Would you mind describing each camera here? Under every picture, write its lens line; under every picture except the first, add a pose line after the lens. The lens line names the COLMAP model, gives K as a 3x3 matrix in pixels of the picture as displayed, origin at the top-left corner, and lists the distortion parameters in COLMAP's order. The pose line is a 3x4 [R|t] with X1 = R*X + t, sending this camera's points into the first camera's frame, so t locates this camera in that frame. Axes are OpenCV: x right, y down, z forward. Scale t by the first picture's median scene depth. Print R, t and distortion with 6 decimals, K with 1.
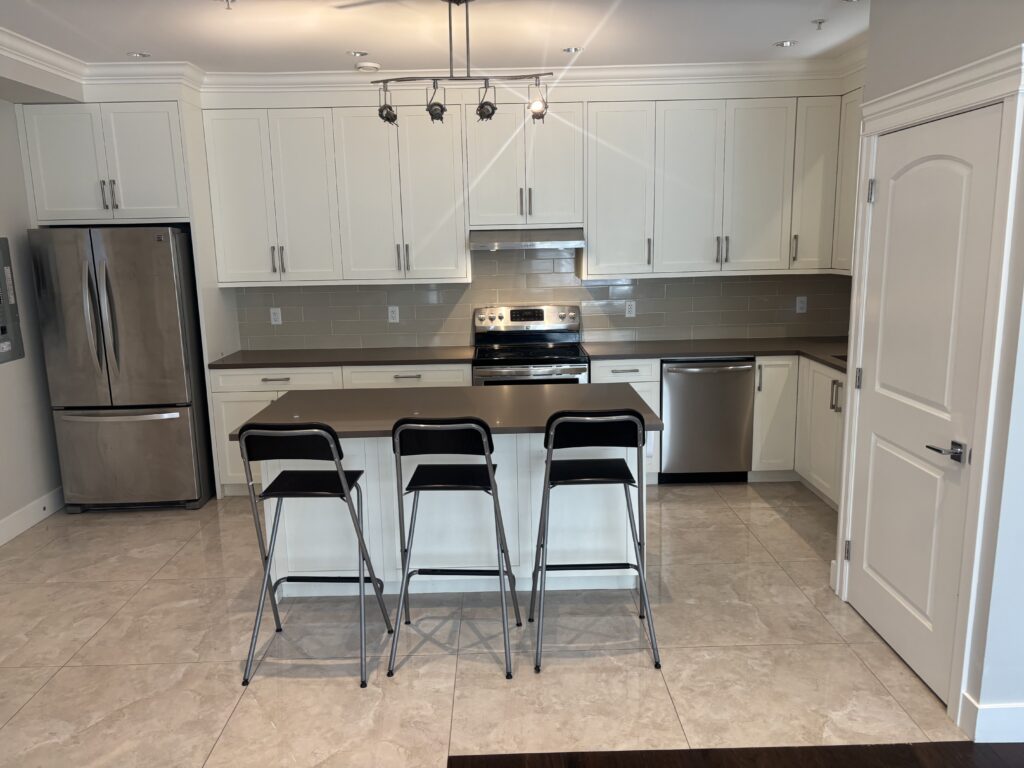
lens RADIAL K [[773.6, 0, 512.8], [0, 773.6, 382.5], [0, 0, 1]] dist [0.044019, -0.034871]
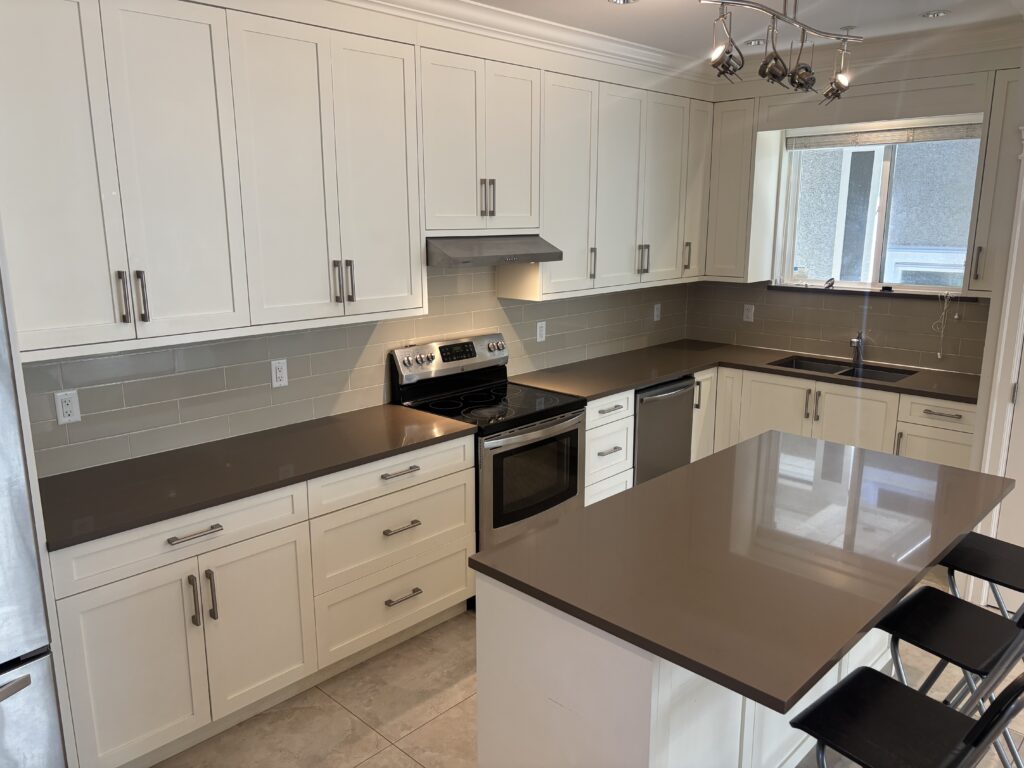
lens RADIAL K [[773.6, 0, 515.3], [0, 773.6, 388.9], [0, 0, 1]] dist [0.044019, -0.034871]
pose [[0.684252, -0.139326, 0.715813, -0.498159], [0.109904, 0.990070, 0.087649, -0.116460], [-0.720917, 0.018697, 0.692770, 0.479025]]
